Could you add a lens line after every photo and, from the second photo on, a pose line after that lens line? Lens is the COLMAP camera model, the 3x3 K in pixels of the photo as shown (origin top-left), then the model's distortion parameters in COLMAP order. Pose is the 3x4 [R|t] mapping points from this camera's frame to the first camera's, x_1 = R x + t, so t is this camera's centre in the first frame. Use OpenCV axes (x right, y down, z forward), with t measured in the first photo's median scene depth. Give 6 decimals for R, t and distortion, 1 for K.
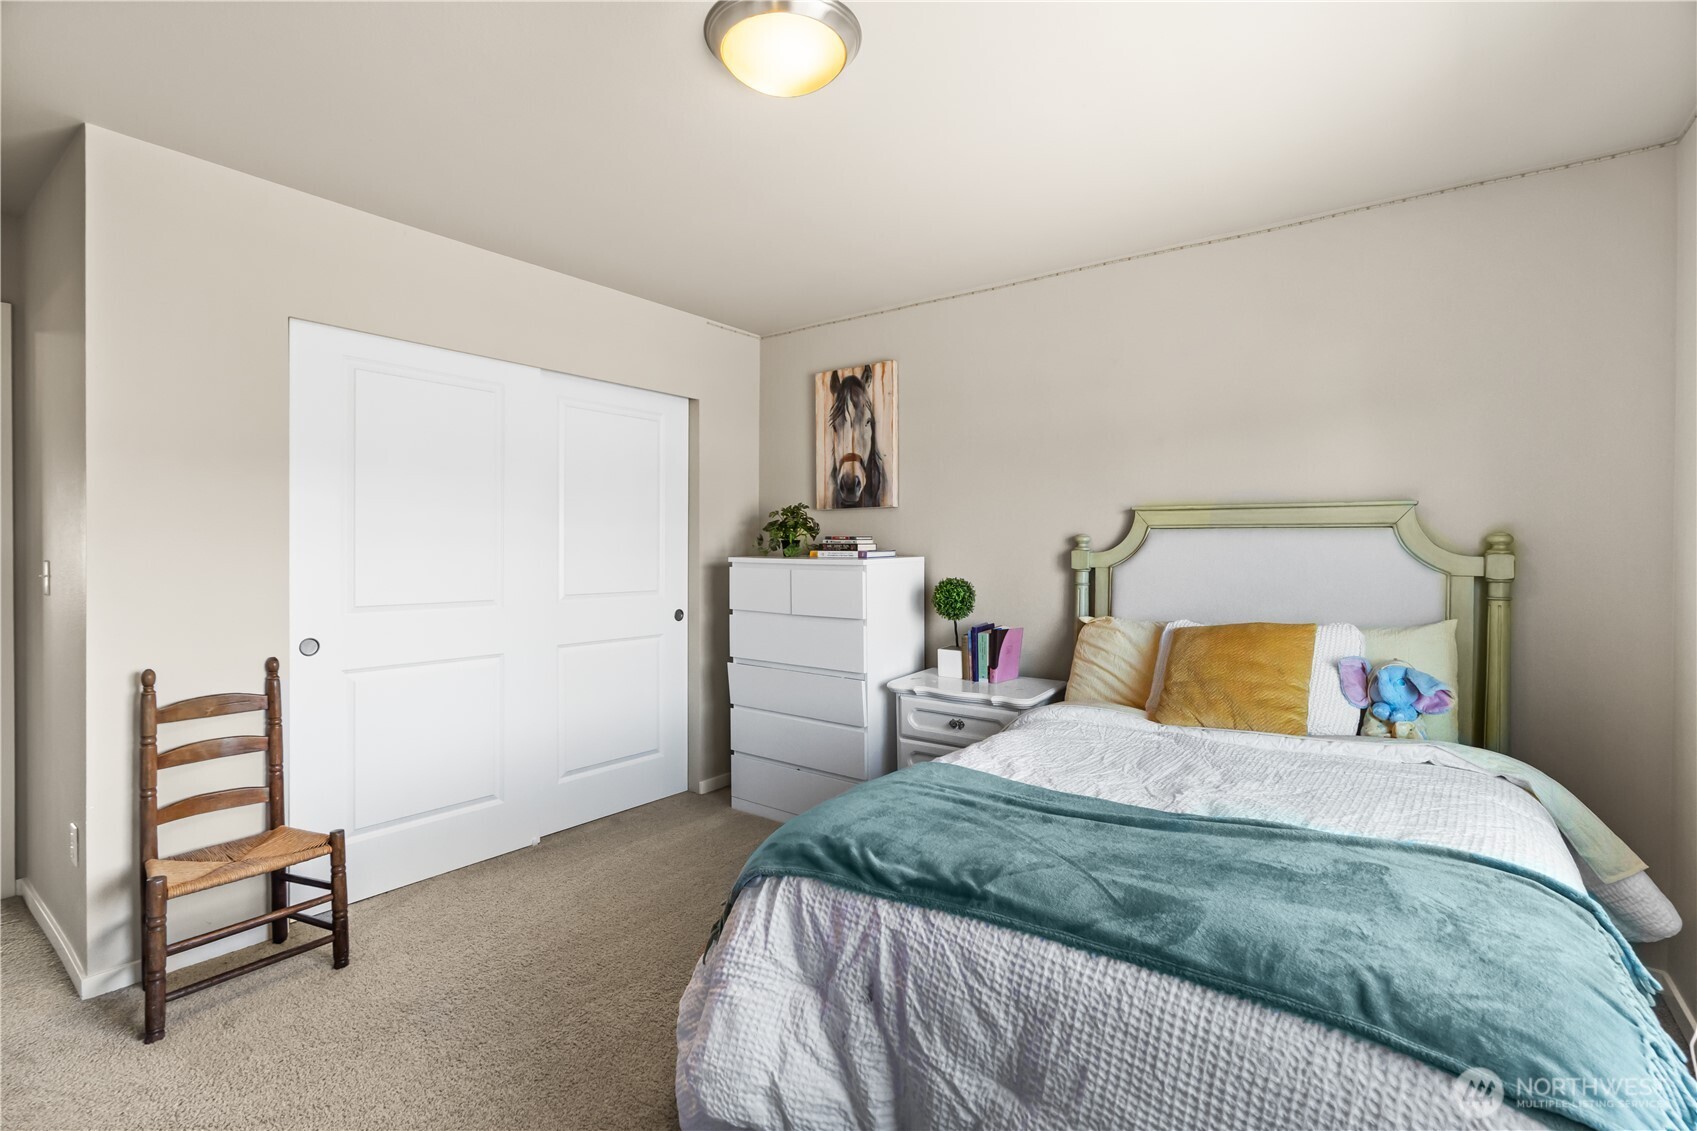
lens RADIAL K [[780.0, 0, 842.6], [0, 780.0, 561.4], [0, 0, 1]] dist [-0.010082, 0.002328]
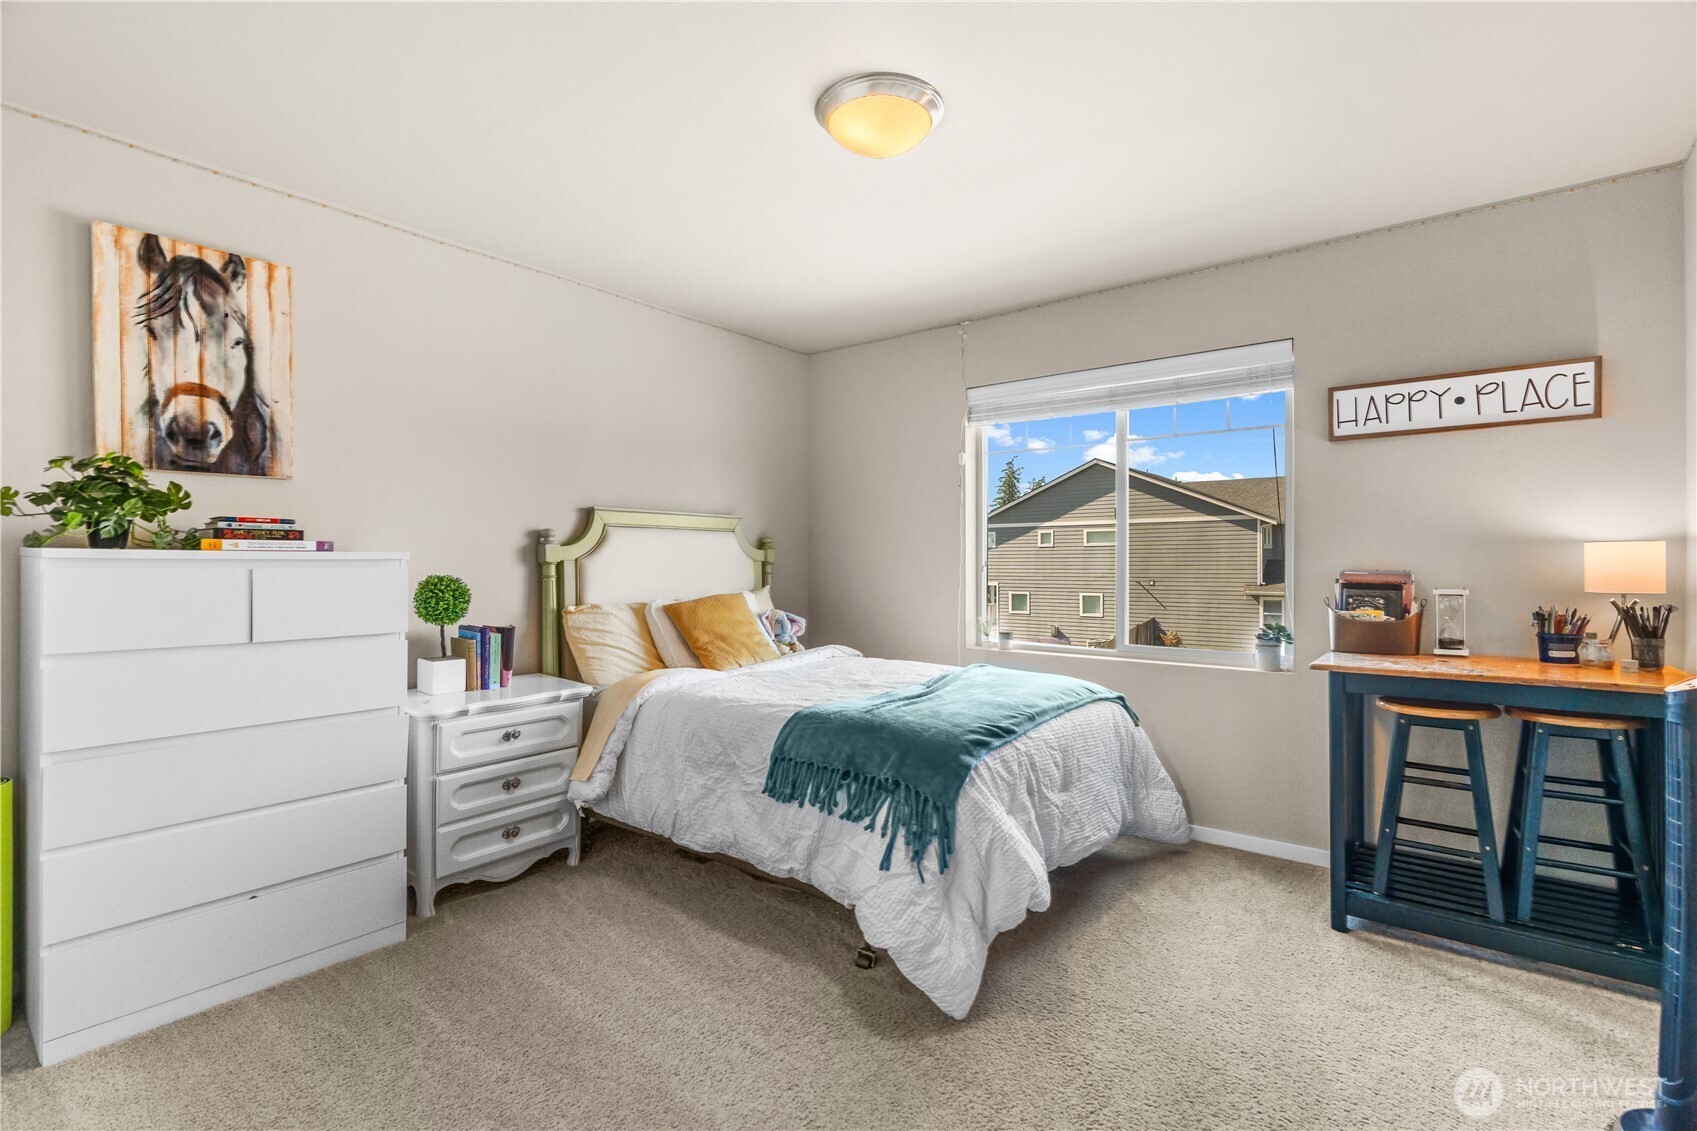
lens RADIAL K [[780.0, 0, 840.6], [0, 780.0, 564.1], [0, 0, 1]] dist [-0.010082, 0.002328]
pose [[0.018948, -0.007189, 0.999795, -0.613592], [0.019019, 0.999796, 0.006829, 0.010666], [-0.999640, 0.018886, 0.019081, 0.496043]]
